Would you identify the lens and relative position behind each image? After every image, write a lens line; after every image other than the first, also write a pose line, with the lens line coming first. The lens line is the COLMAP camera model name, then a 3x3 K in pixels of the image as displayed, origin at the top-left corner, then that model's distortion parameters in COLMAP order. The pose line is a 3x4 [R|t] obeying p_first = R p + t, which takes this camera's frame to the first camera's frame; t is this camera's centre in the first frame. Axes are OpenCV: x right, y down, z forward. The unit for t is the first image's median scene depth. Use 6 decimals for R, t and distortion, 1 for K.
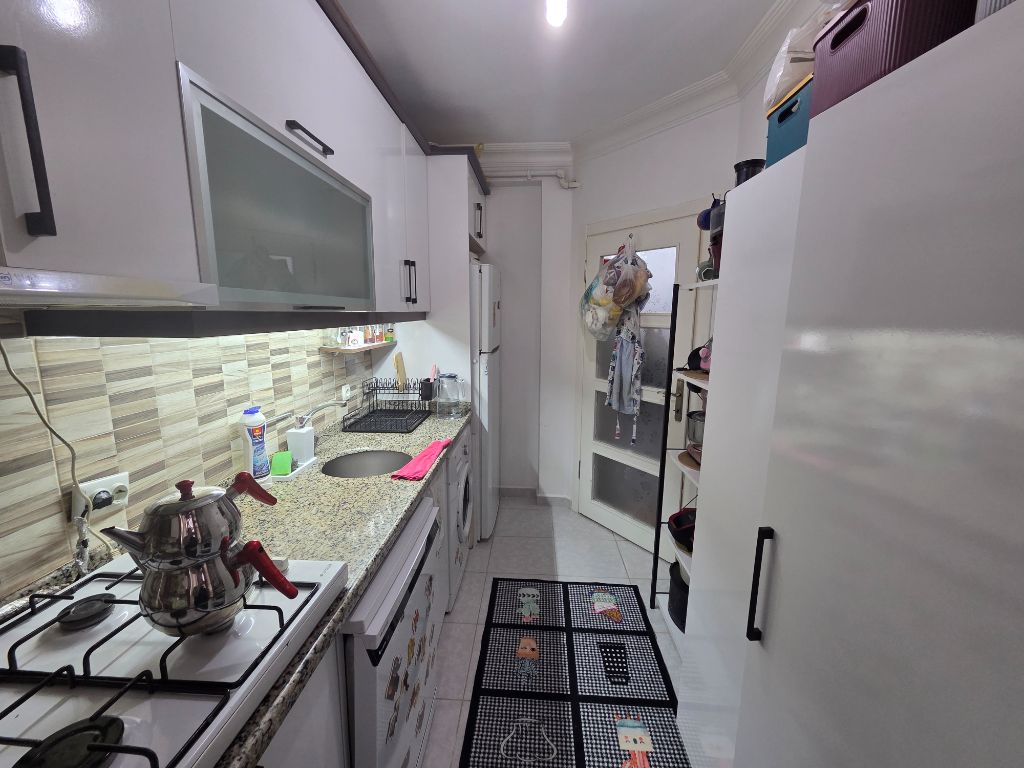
lens RADIAL K [[417.8, 0, 510.4], [0, 417.8, 381.0], [0, 0, 1]] dist [0.000182, -0.000067]
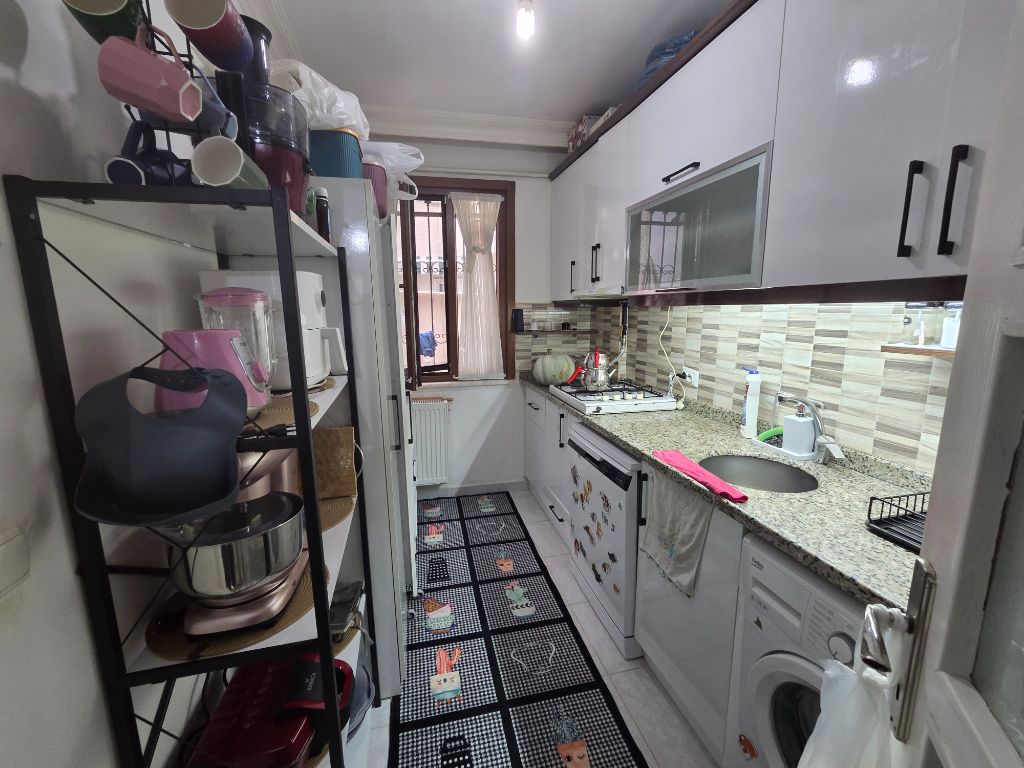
lens RADIAL K [[417.8, 0, 510.4], [0, 417.8, 381.0], [0, 0, 1]] dist [0.000182, -0.000067]
pose [[-0.954836, 0.053545, -0.292268, 0.393615], [-0.044522, 0.946742, 0.318900, -0.239317], [0.293778, 0.317509, -0.901600, 1.707181]]
